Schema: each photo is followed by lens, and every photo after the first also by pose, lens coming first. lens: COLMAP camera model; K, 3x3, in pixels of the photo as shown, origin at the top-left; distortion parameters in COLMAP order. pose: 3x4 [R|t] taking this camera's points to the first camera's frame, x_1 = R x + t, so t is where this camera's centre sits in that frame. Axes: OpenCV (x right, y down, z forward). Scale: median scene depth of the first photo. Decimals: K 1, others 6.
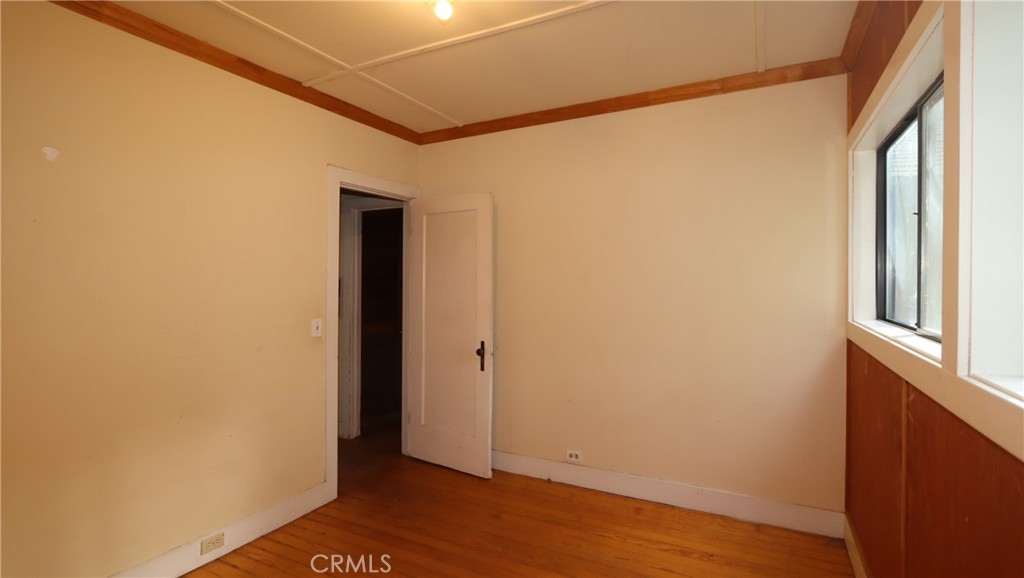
lens RADIAL K [[472.8, 0, 512.0], [0, 472.8, 289.0], [0, 0, 1]] dist [-0.012532, -0.000136]
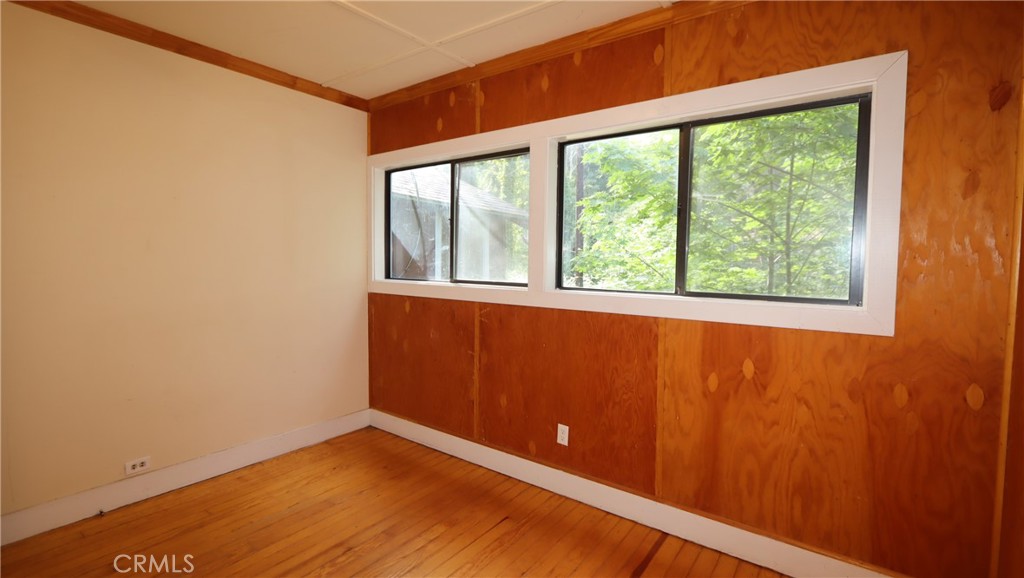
lens RADIAL K [[472.8, 0, 512.0], [0, 472.8, 289.0], [0, 0, 1]] dist [-0.012532, -0.000136]
pose [[0.159453, -0.060932, 0.985323, -0.630241], [-0.003801, 0.998048, 0.062334, -0.002945], [-0.987198, -0.013685, 0.158910, 0.278785]]
